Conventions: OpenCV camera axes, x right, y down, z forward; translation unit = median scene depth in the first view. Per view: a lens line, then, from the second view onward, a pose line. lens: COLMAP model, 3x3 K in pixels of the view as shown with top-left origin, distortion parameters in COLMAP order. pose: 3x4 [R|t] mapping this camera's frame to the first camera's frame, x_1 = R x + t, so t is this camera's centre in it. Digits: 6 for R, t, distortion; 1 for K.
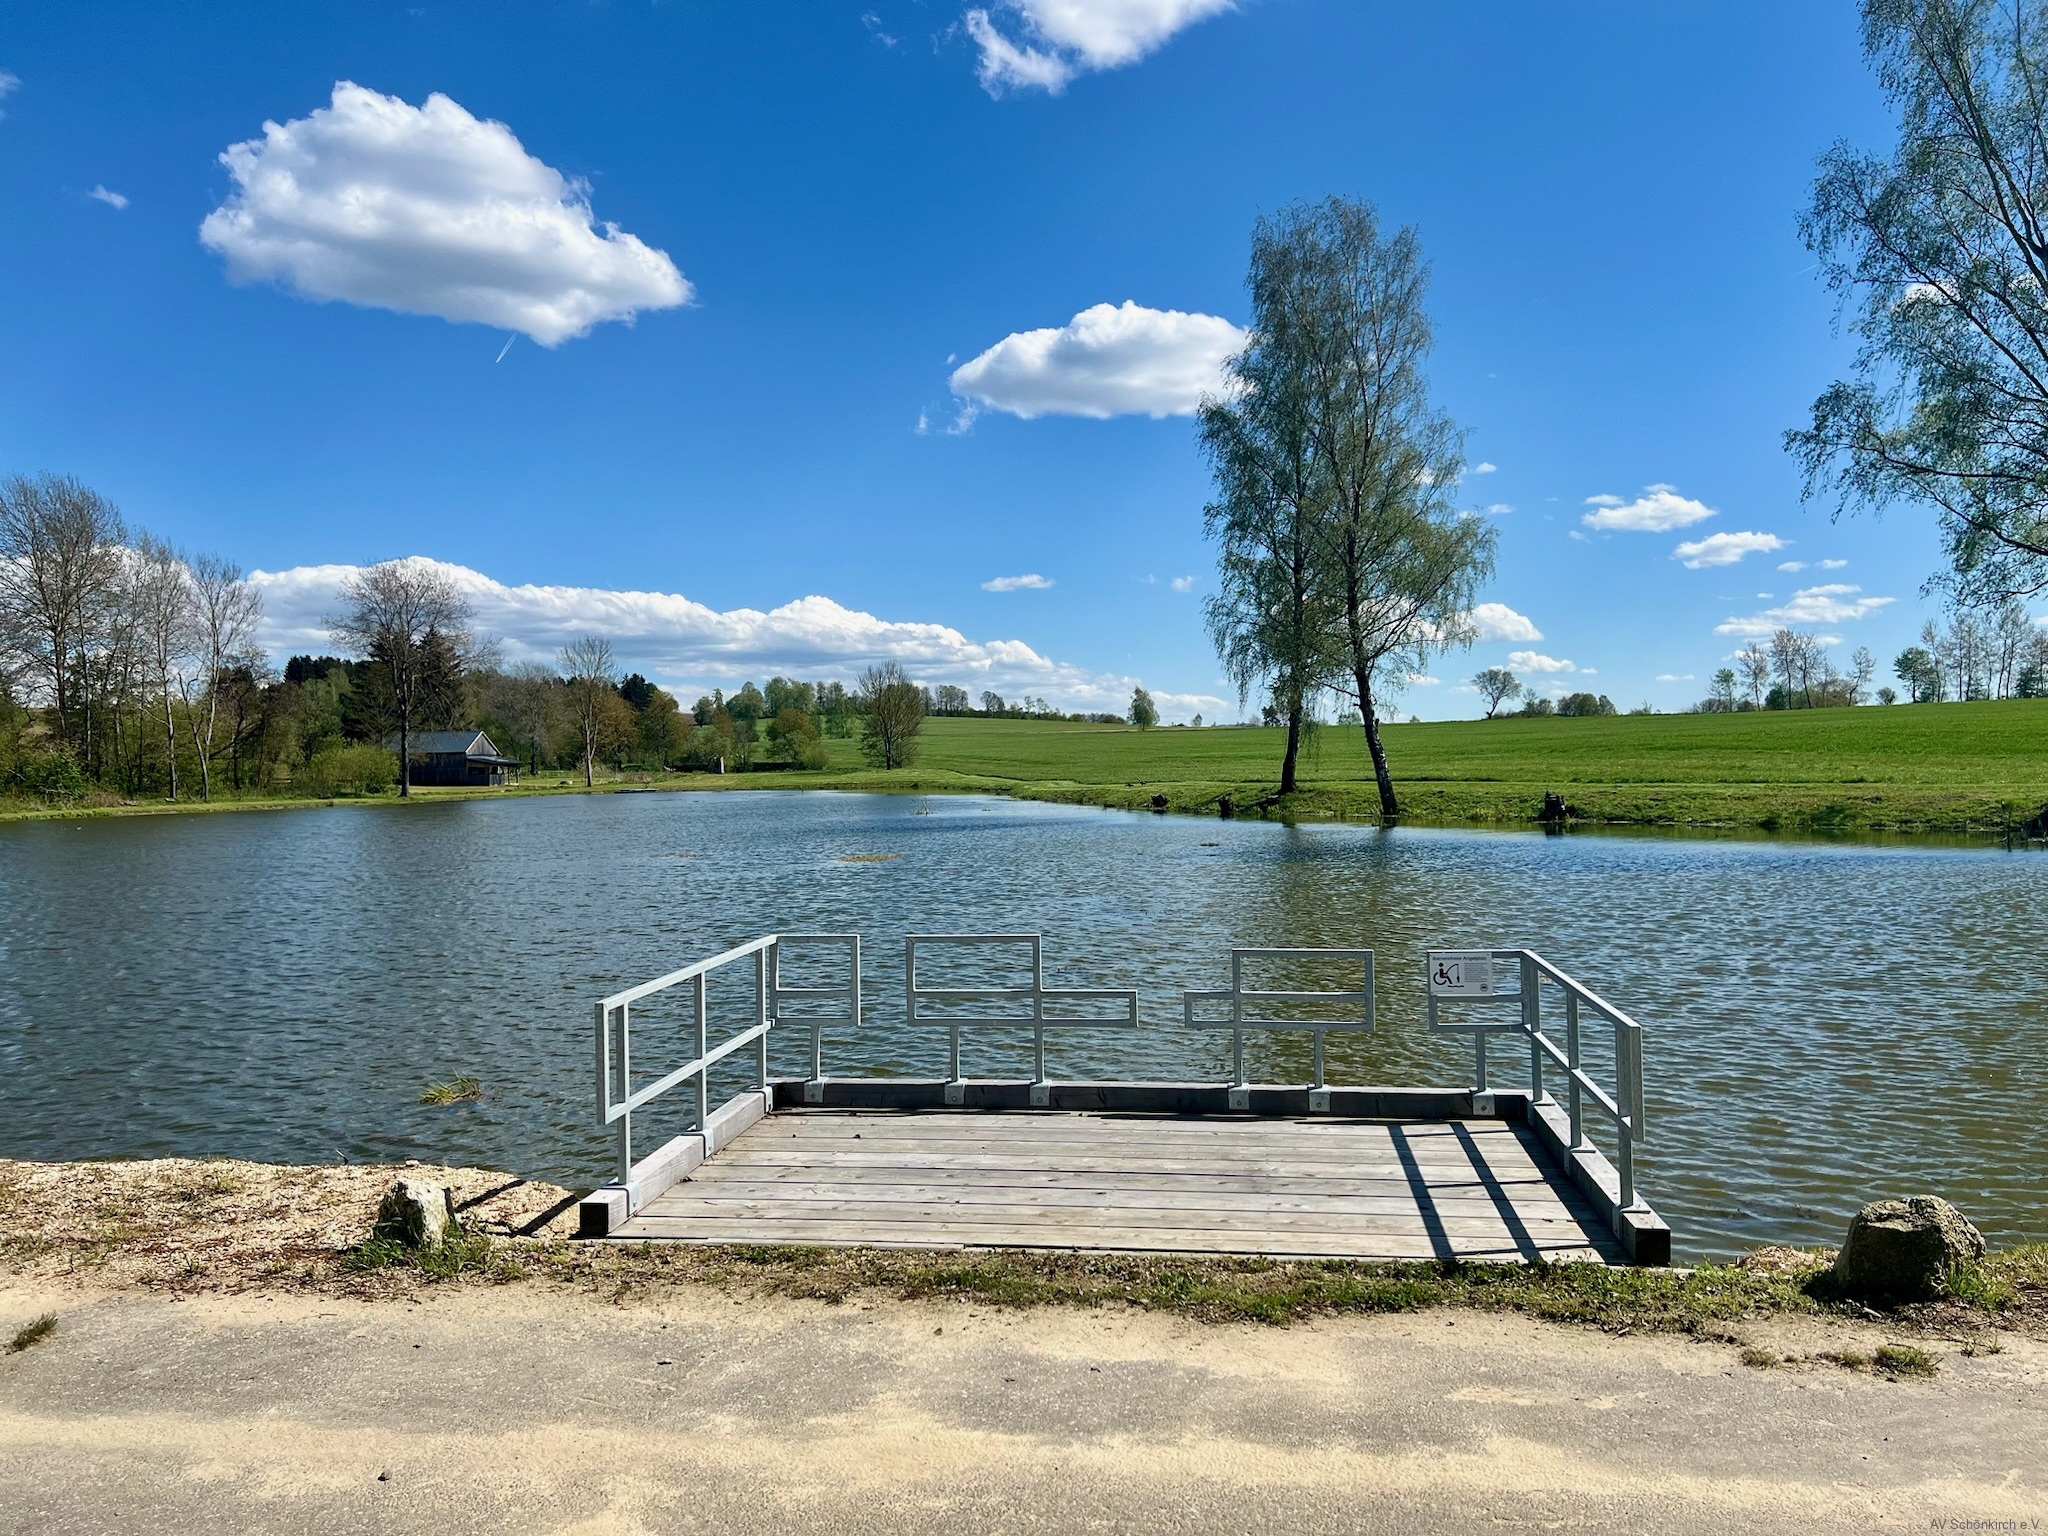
lens RADIAL K [[1527.1, 0, 1018.5], [0, 1527.1, 796.2], [0, 0, 1]] dist [0.060244, -0.063960]
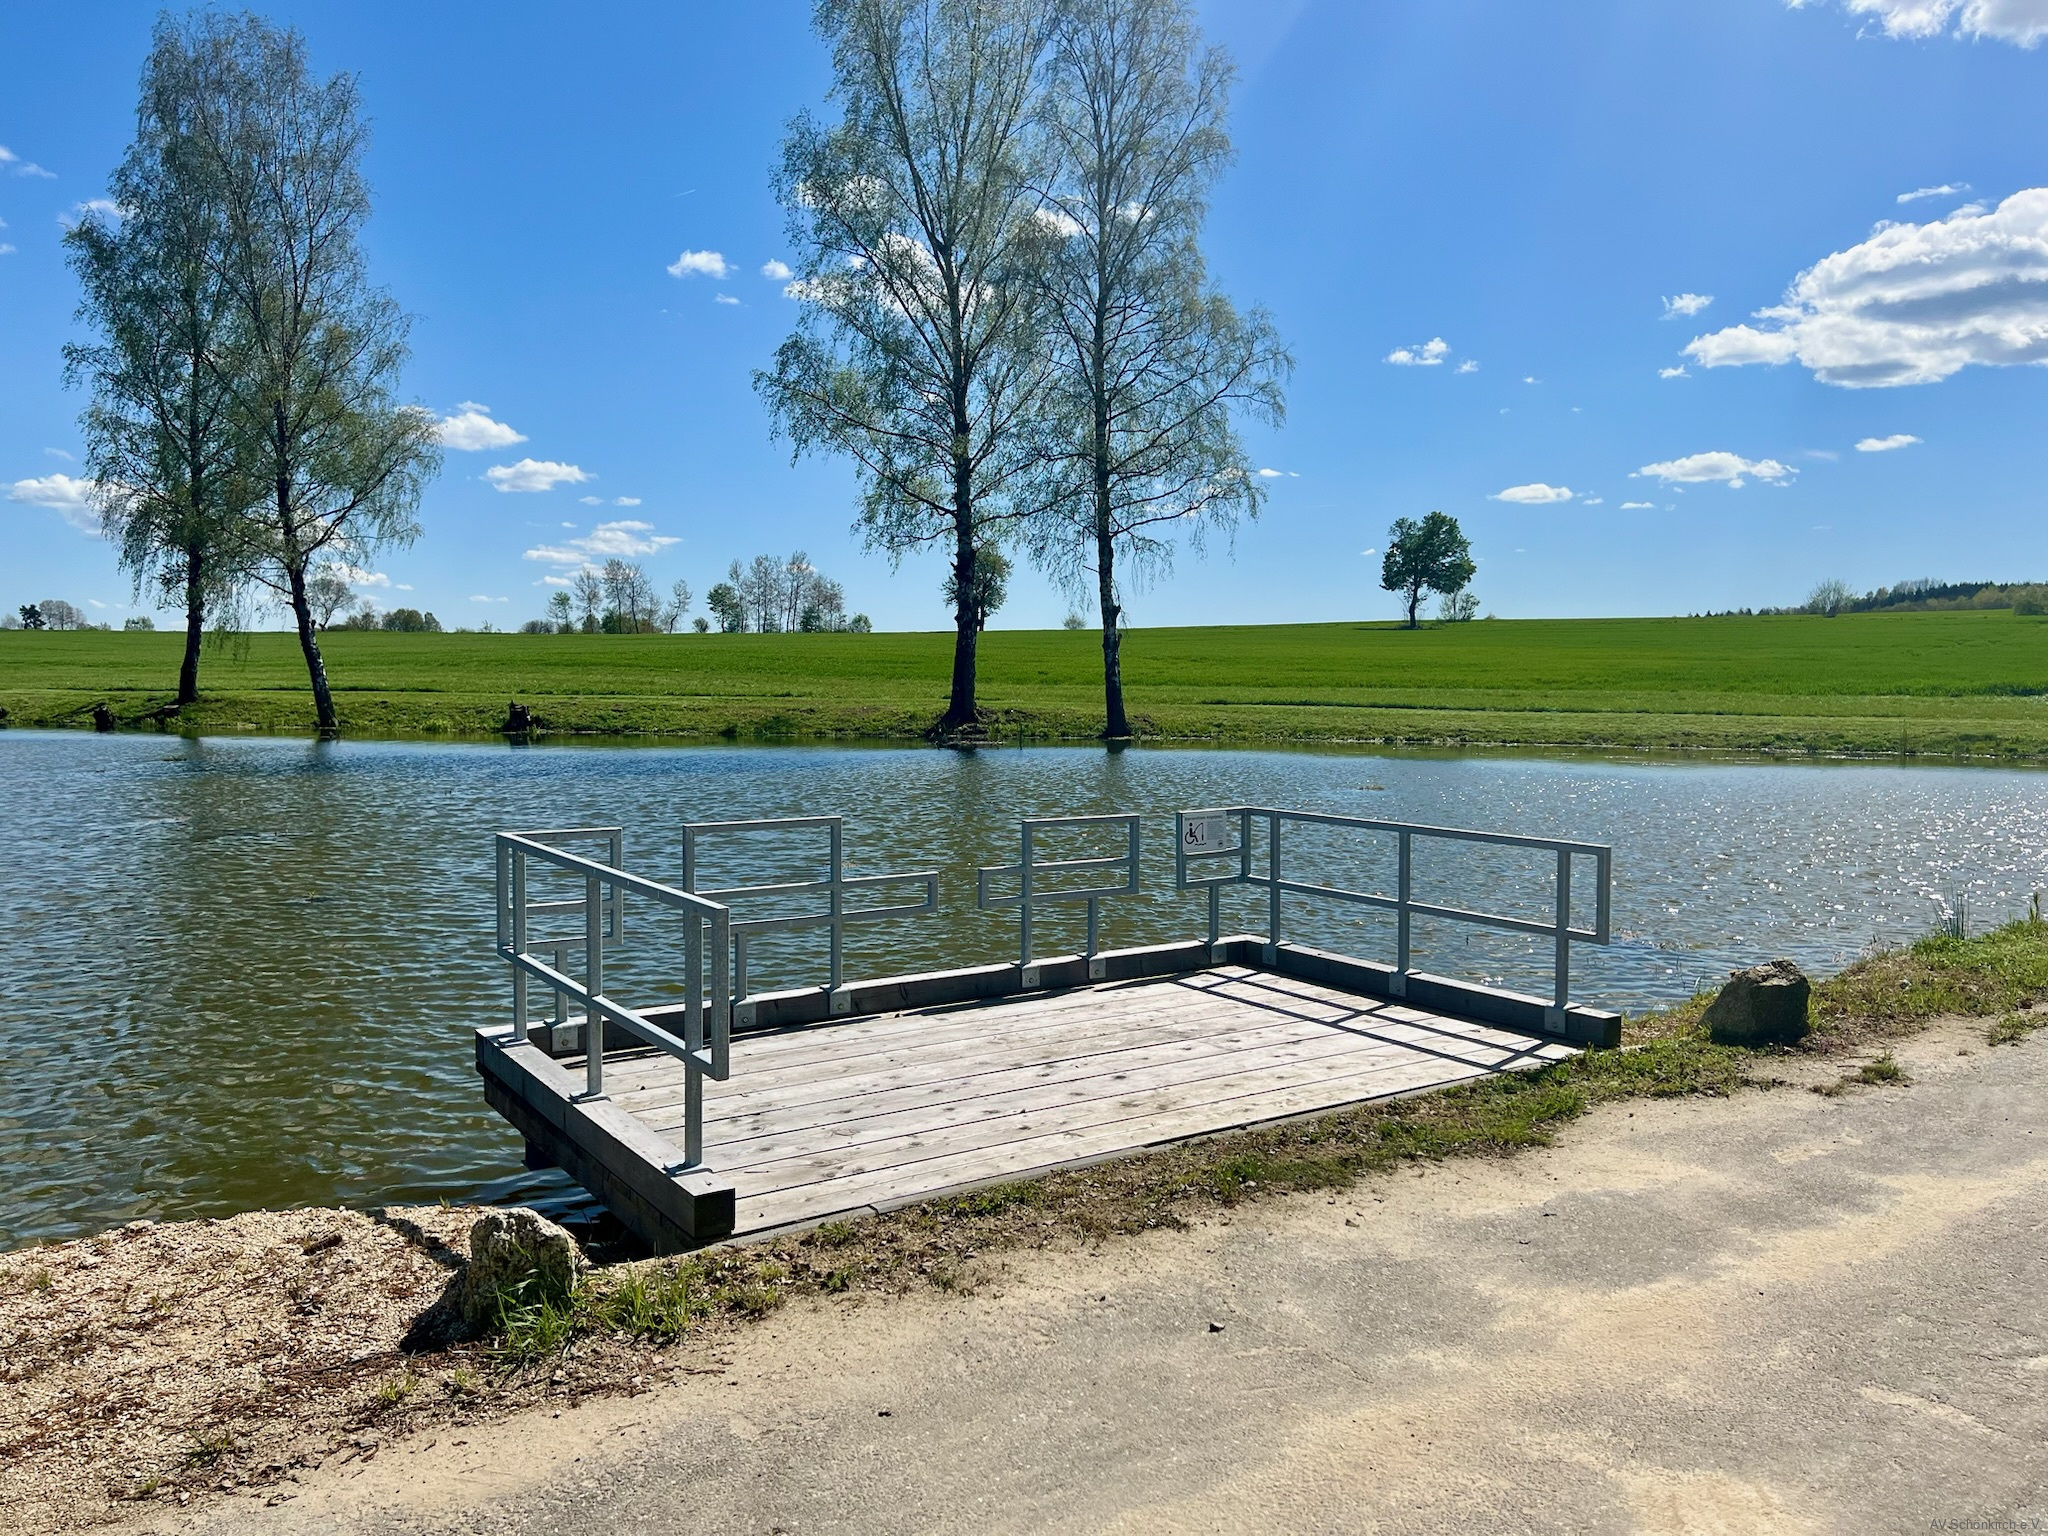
lens RADIAL K [[1527.1, 0, 1018.5], [0, 1527.1, 796.2], [0, 0, 1]] dist [0.060244, -0.063960]
pose [[0.741645, -0.032517, 0.670005, -0.069859], [-0.002718, 0.998671, 0.051476, 0.005102], [-0.670788, -0.039997, 0.740570, 0.043089]]
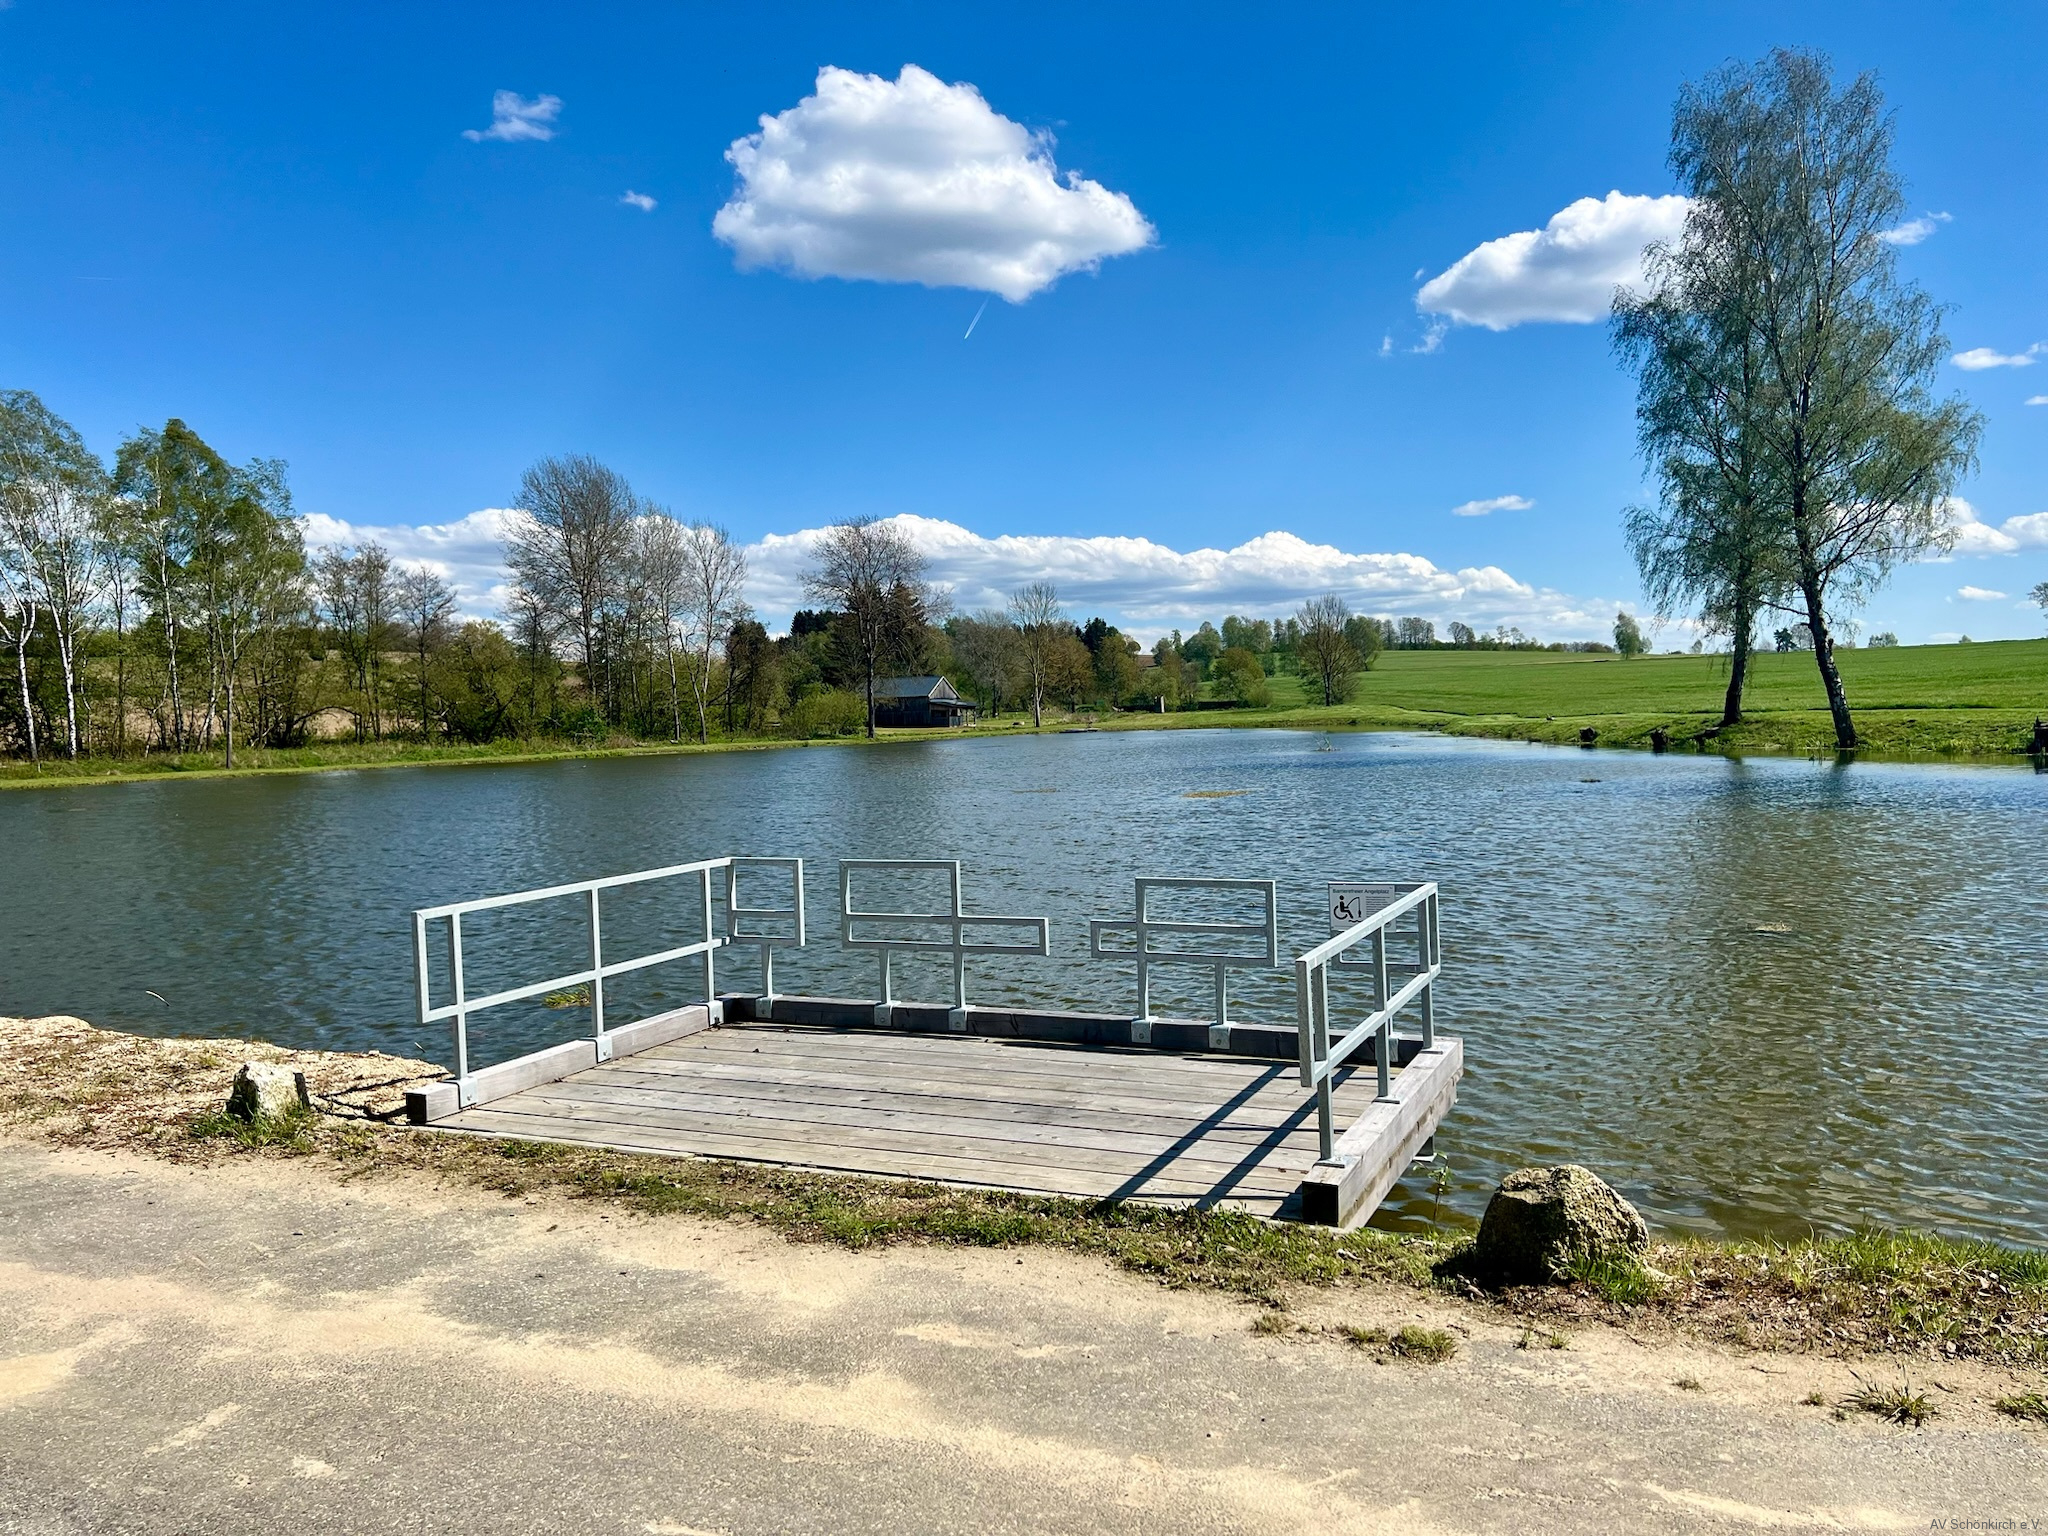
lens RADIAL K [[1522.5, 0, 1041.4], [0, 1522.5, 806.5], [0, 0, 1]] dist [0.079784, -0.109099]
pose [[0.958606, 0.004926, -0.284692, 0.050249], [0.008433, 0.998921, 0.045679, 0.001589], [0.284609, -0.046189, 0.957530, 0.009773]]
